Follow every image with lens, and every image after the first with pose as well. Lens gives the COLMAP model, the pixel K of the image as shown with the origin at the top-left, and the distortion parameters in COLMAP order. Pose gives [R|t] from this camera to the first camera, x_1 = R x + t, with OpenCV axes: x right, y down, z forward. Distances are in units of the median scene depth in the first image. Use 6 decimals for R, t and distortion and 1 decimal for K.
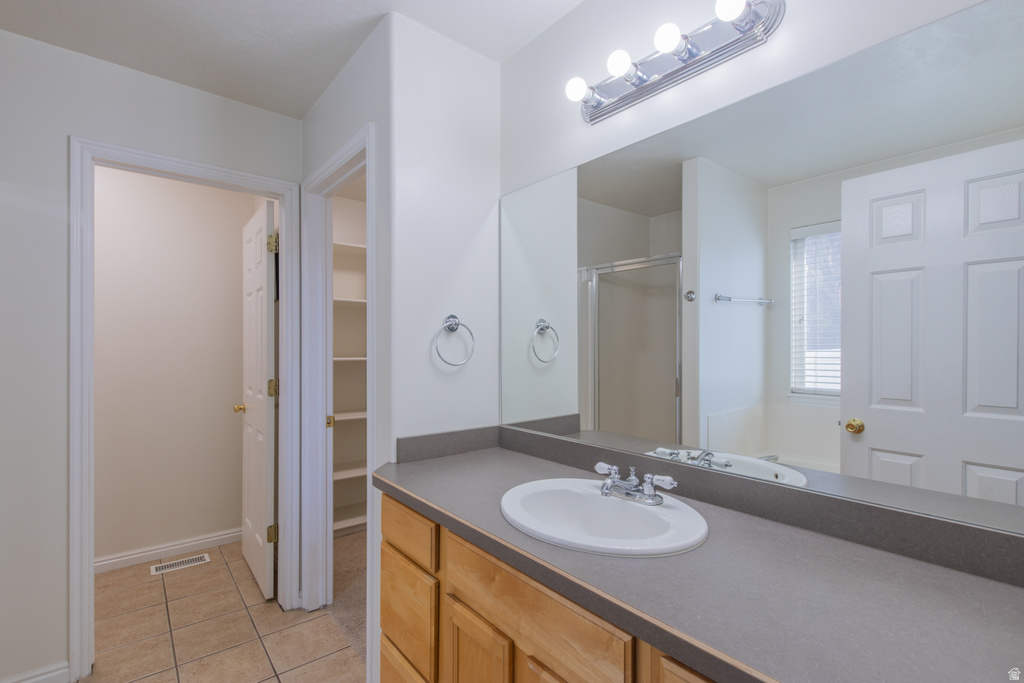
lens RADIAL K [[471.9, 0, 513.5], [0, 471.9, 343.3], [0, 0, 1]] dist [-0.000805, -0.000873]
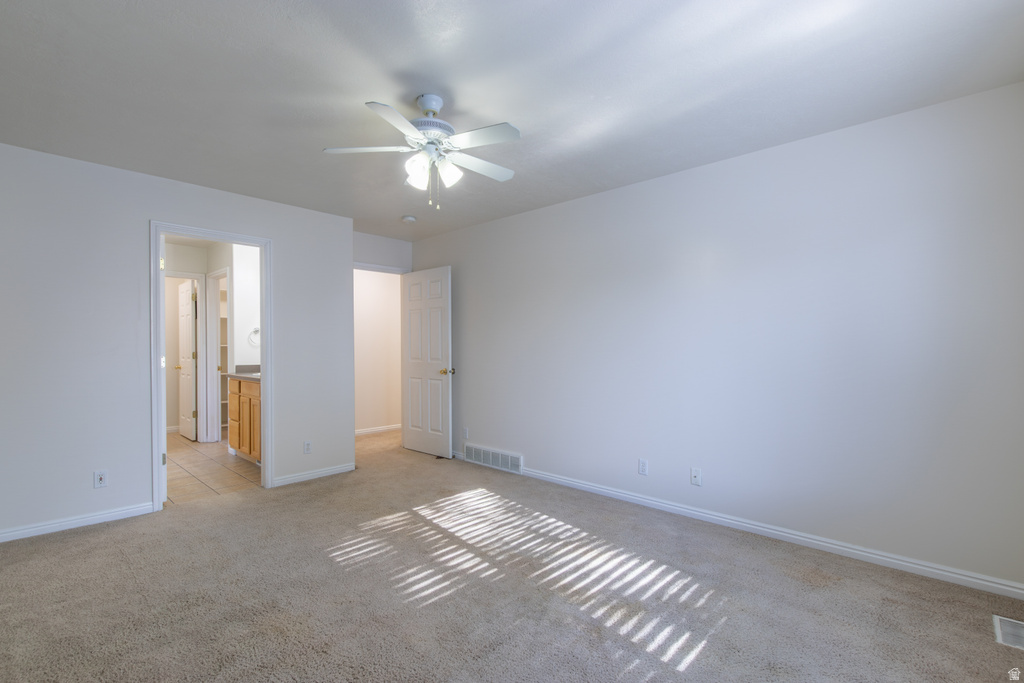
lens RADIAL K [[471.9, 0, 511.4], [0, 471.9, 343.4], [0, 0, 1]] dist [-0.000805, -0.000873]
pose [[0.991635, -0.005741, 0.128947, 0.789935], [0.005198, 0.999976, 0.004547, 0.027062], [-0.128970, -0.003838, 0.991641, -1.607336]]
